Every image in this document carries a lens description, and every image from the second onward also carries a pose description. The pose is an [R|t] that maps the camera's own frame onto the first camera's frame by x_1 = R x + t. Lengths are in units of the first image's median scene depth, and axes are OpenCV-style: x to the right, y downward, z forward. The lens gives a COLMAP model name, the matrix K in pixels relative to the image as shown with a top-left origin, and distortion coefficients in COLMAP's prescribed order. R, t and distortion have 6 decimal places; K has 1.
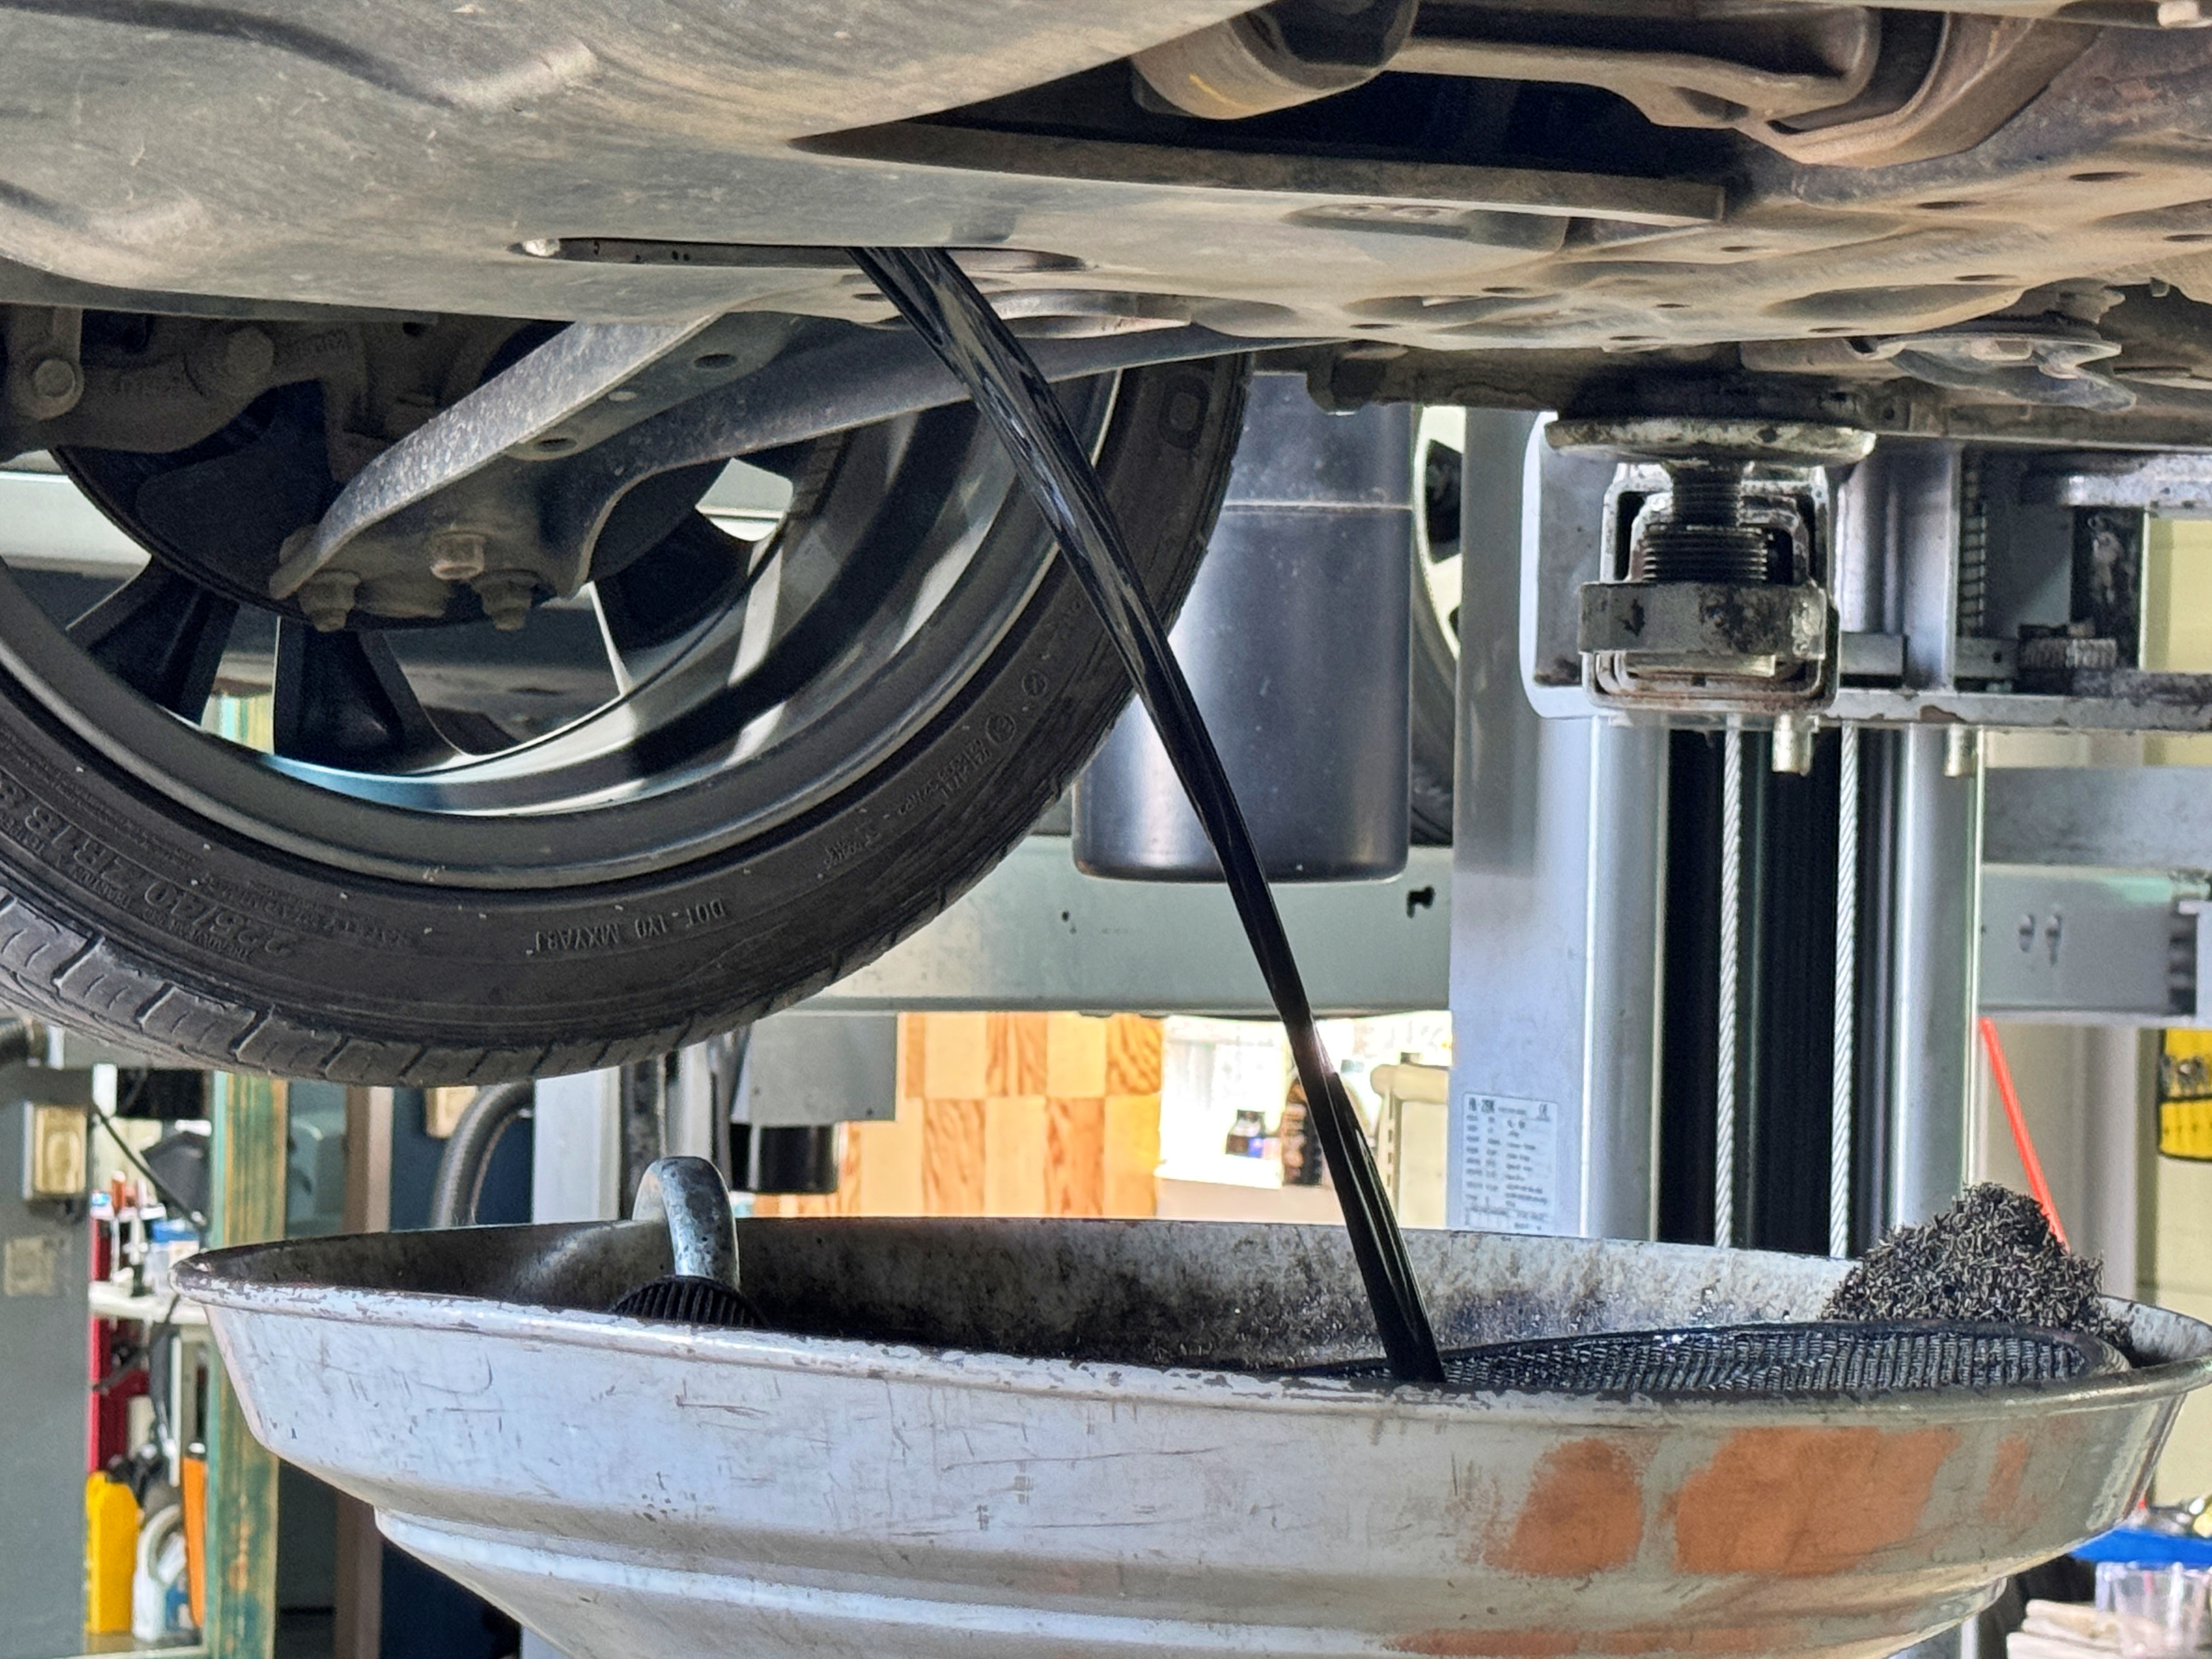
lens RADIAL K [[5139.2, 0, 1111.0], [0, 5139.2, 931.4], [0, 0, 1]] dist [0.258455, -0.376822]
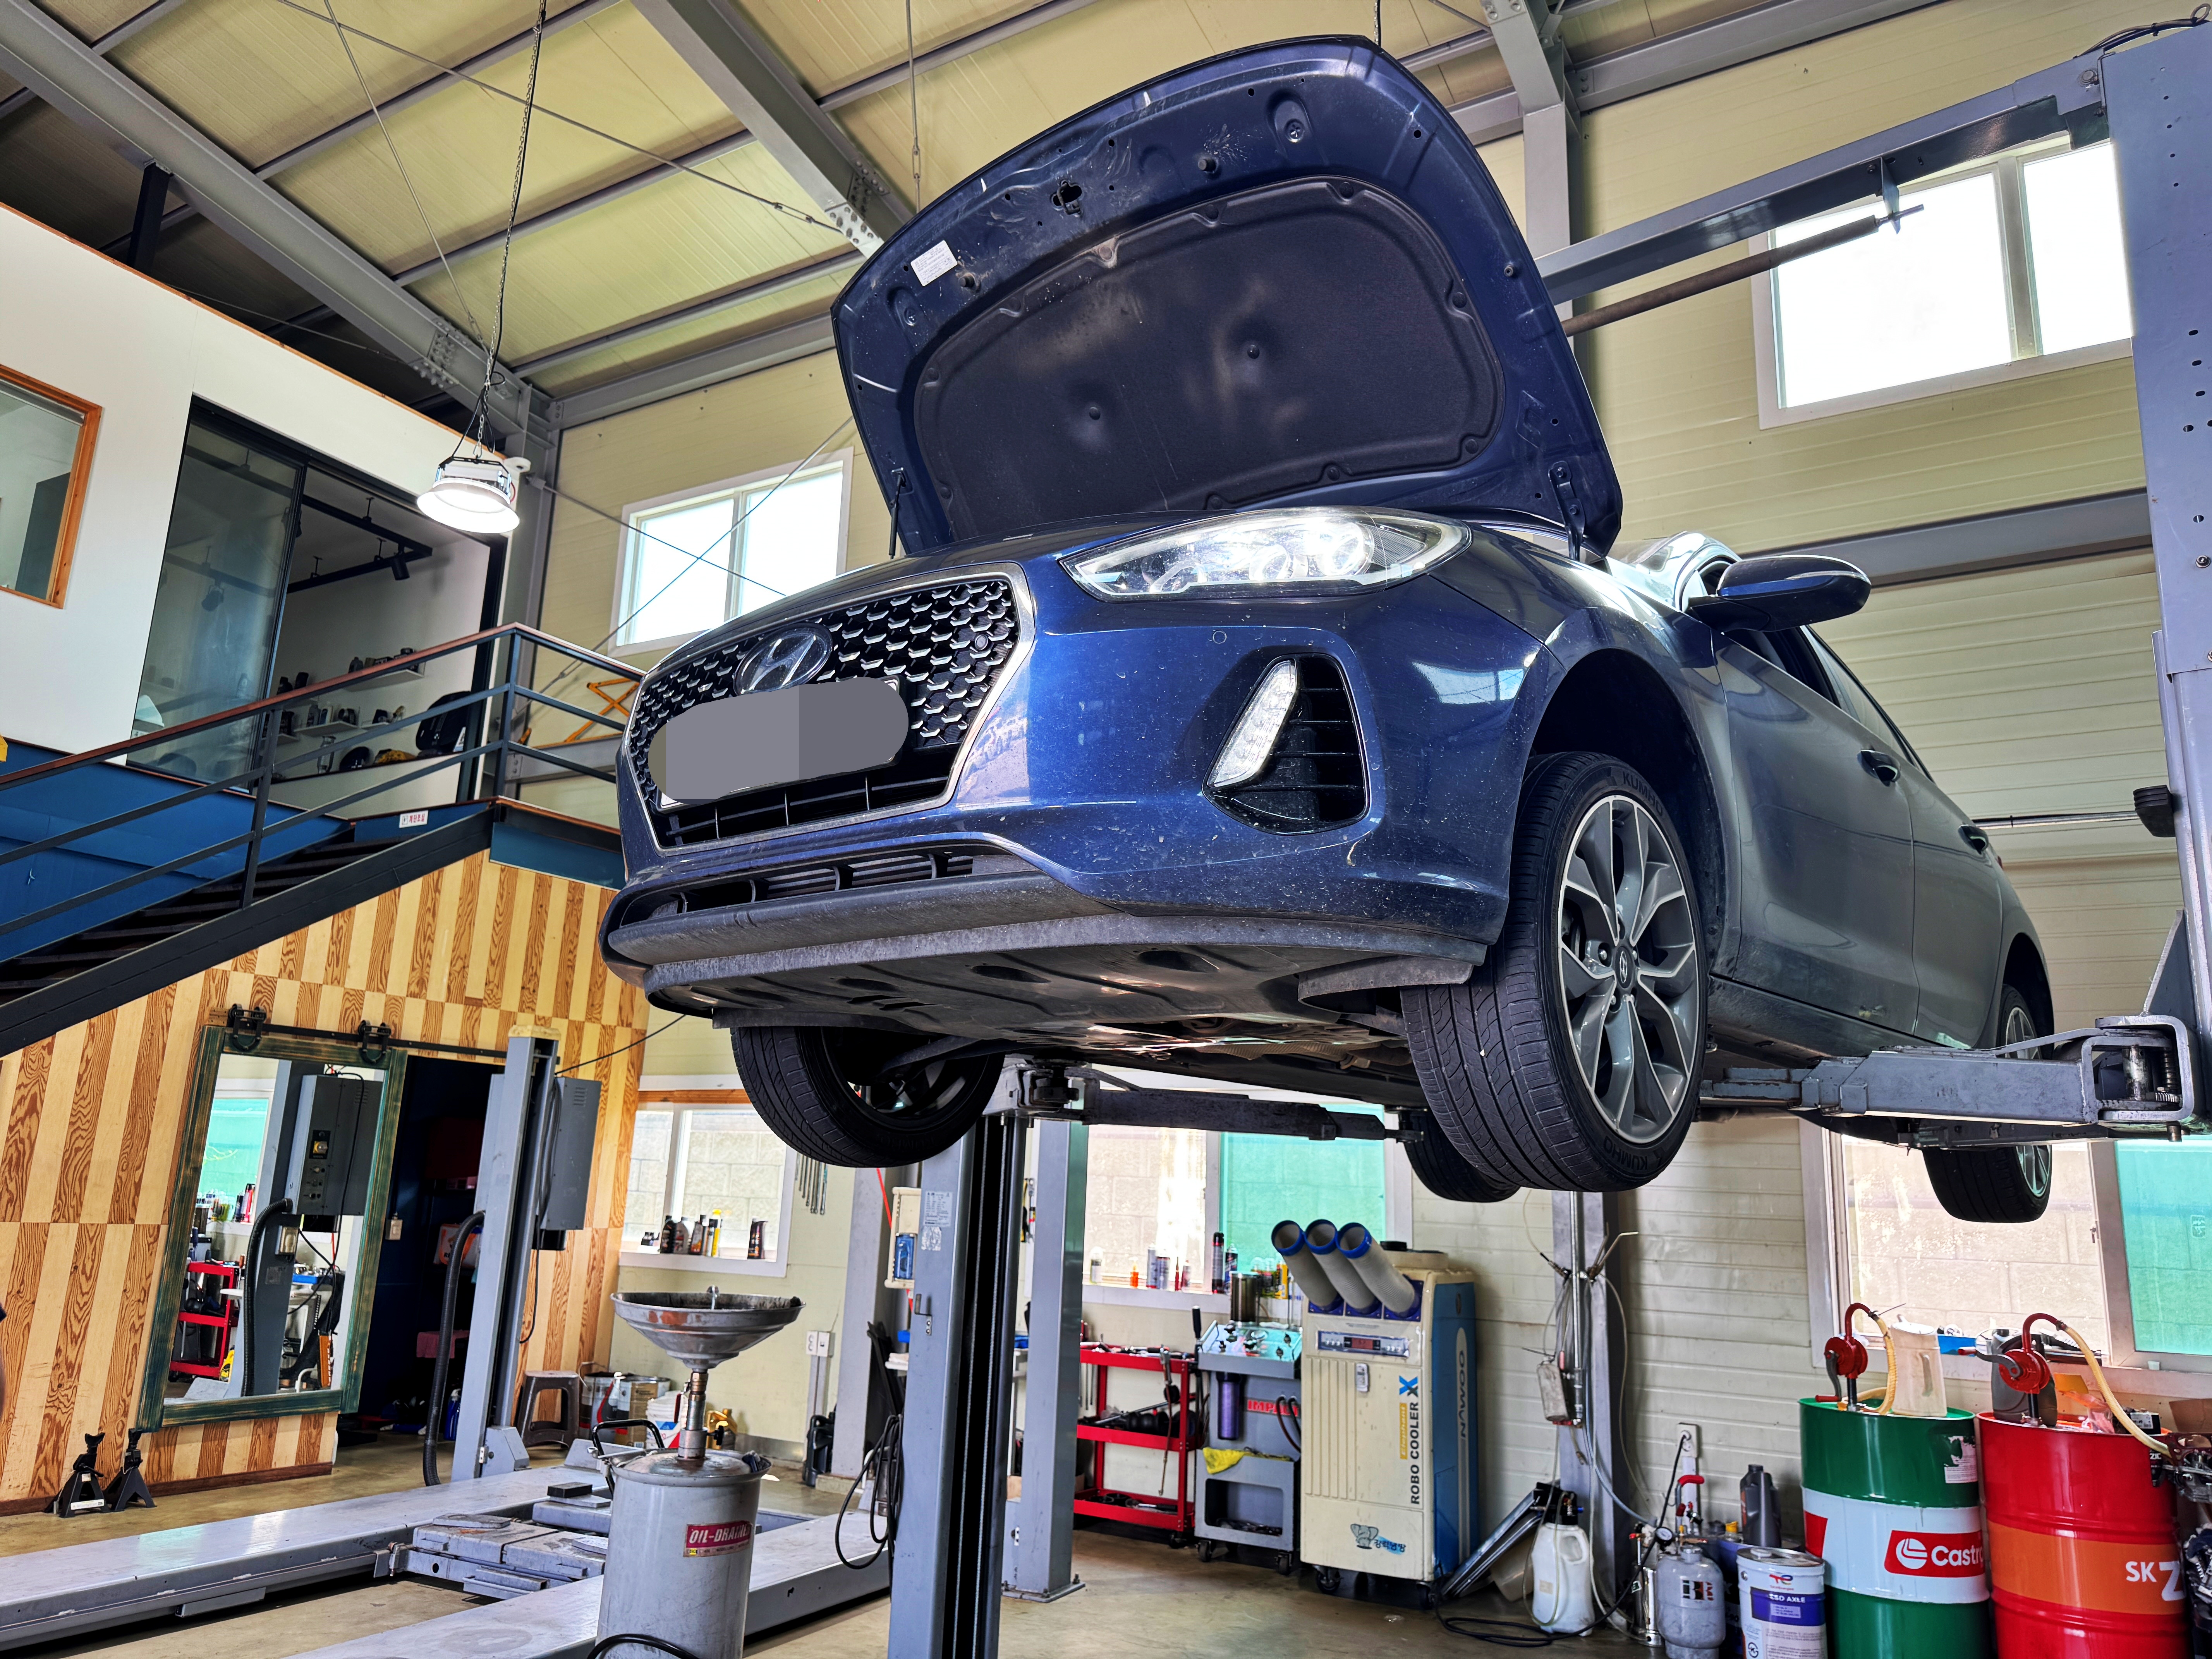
lens RADIAL K [[1545.4, 0, 1107.6], [0, 1545.4, 867.5], [0, 0, 1]] dist [0.052973, -0.065332]
pose [[0.915815, 0.103153, 0.388127, -0.536716], [-0.018064, 0.976052, -0.216784, 0.067352], [-0.401194, 0.191523, 0.895747, -0.622725]]
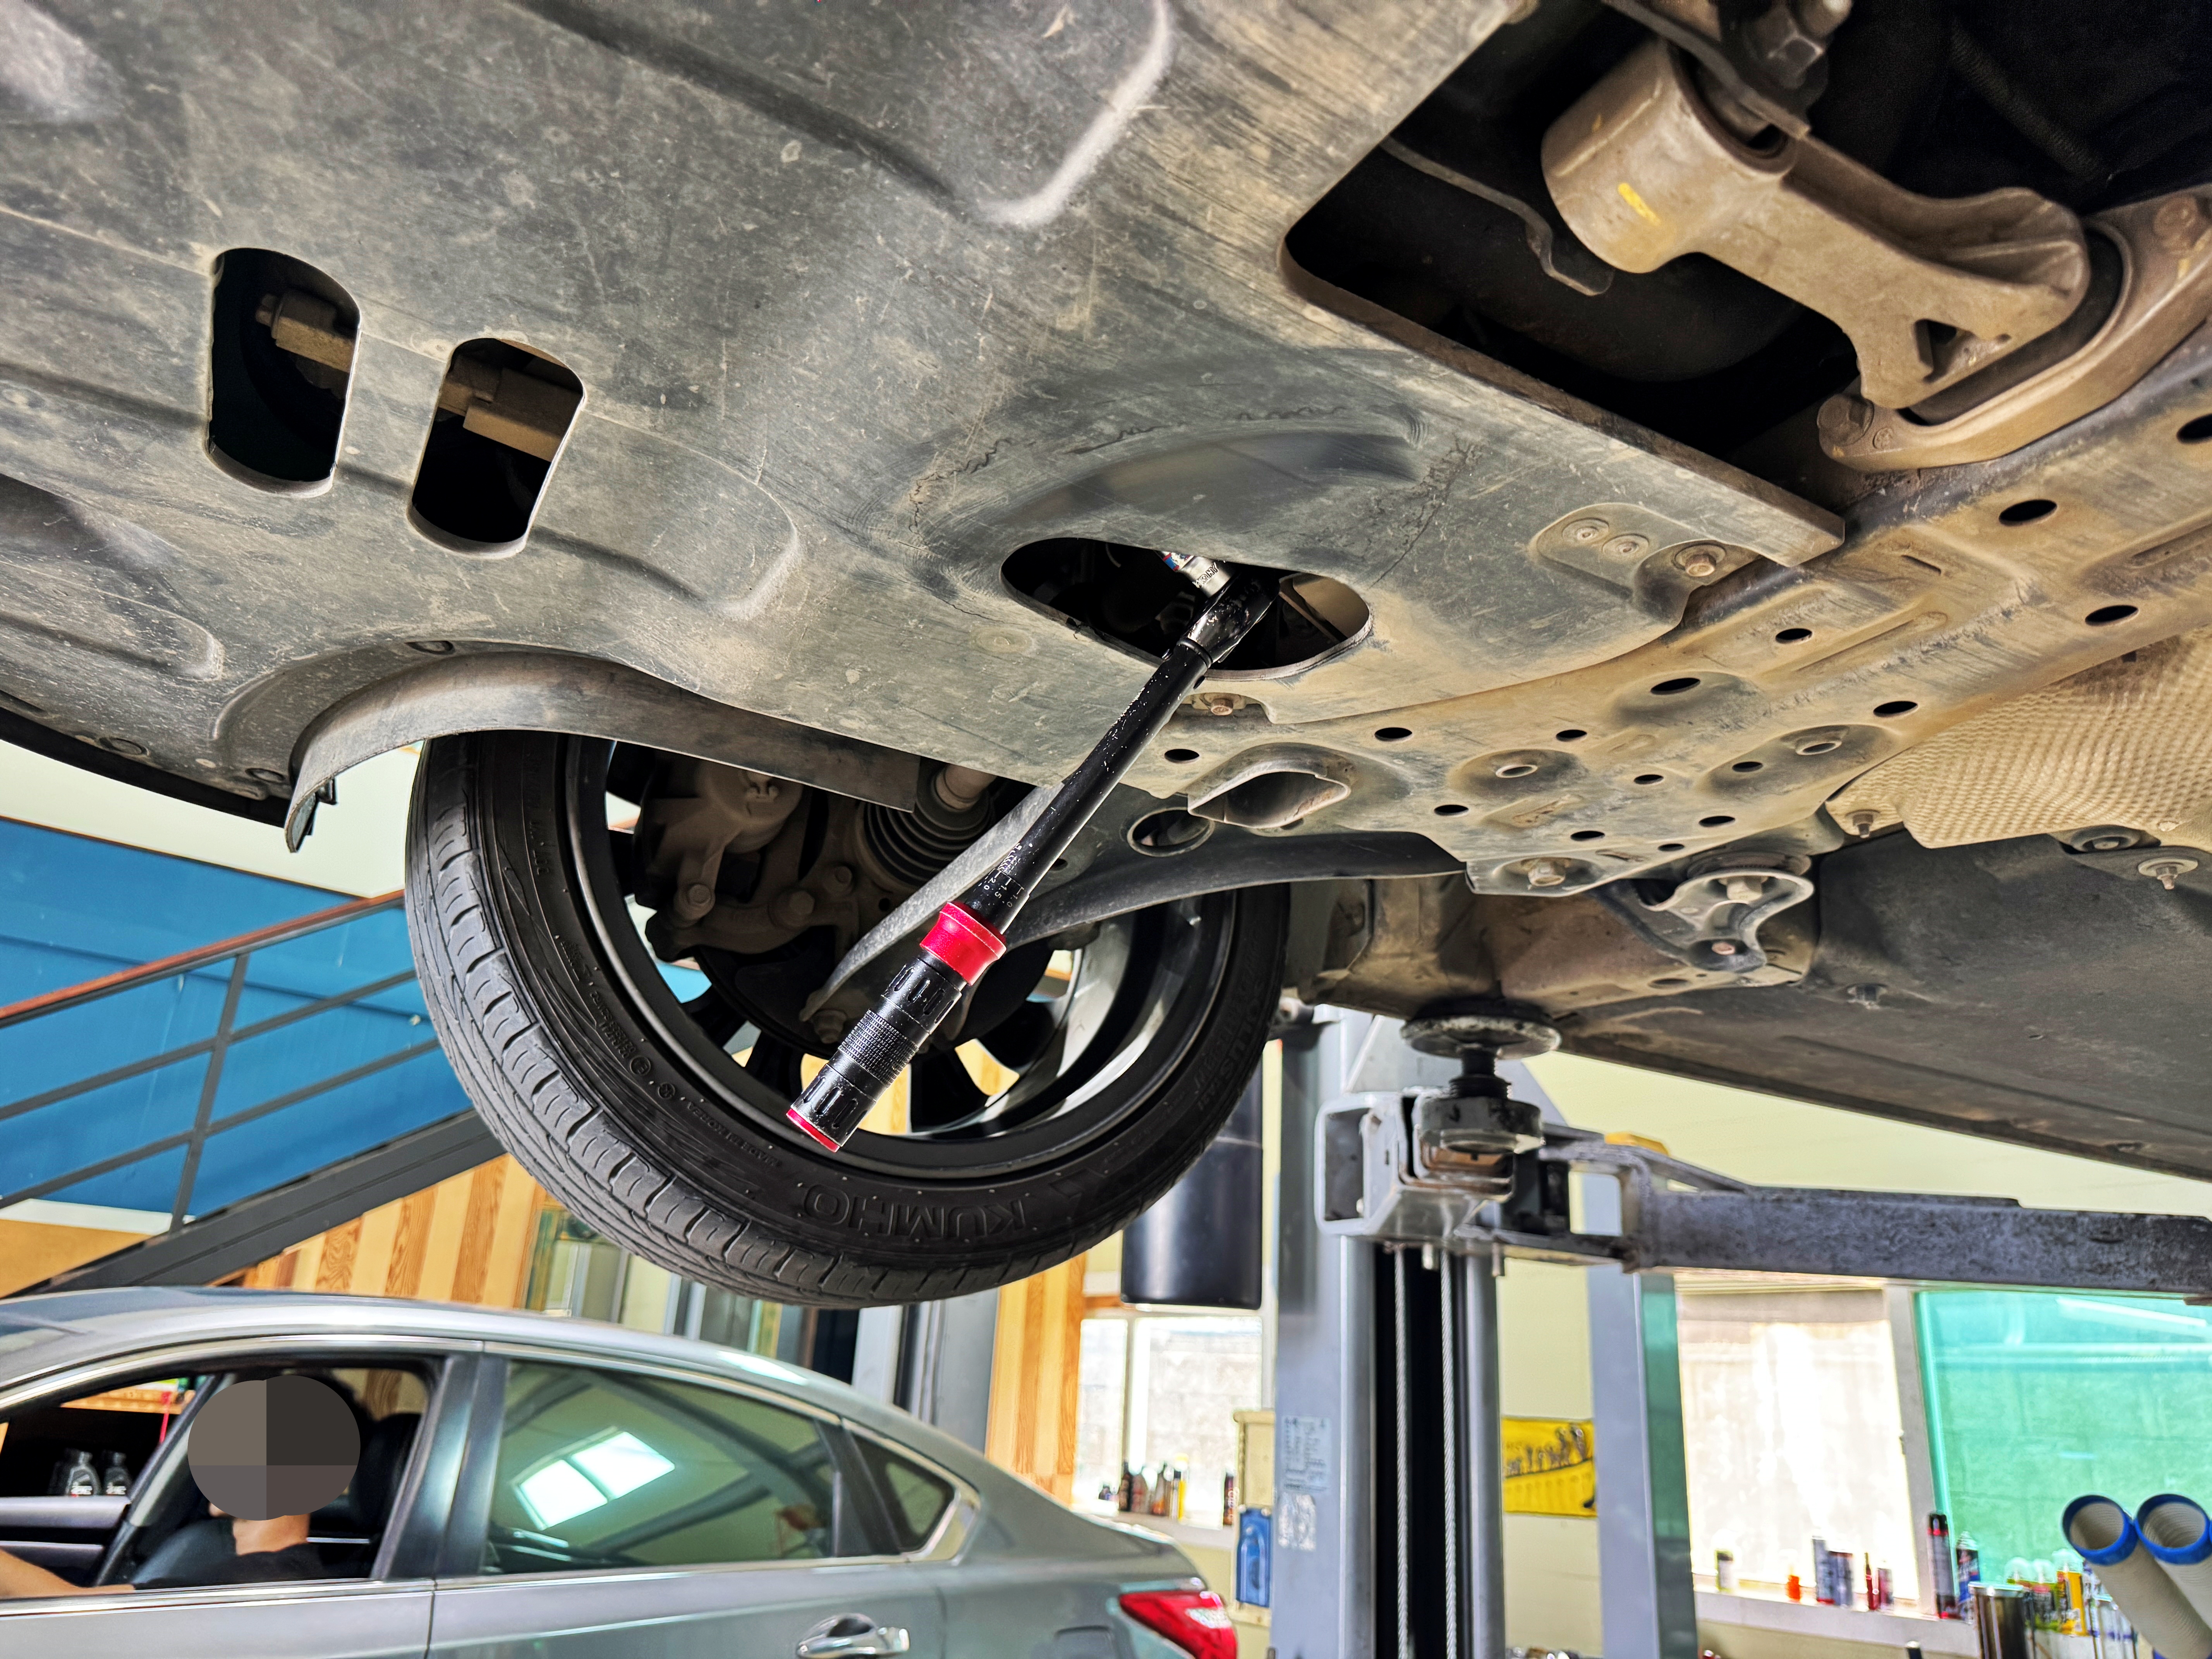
lens RADIAL K [[1545.4, 0, 1107.6], [0, 1545.4, 867.5], [0, 0, 1]] dist [0.052973, -0.065332]
pose [[0.998405, 0.047200, 0.030985, -0.061815], [-0.033479, 0.936791, -0.348283, 0.067950], [-0.045465, 0.346691, 0.936877, 0.395962]]
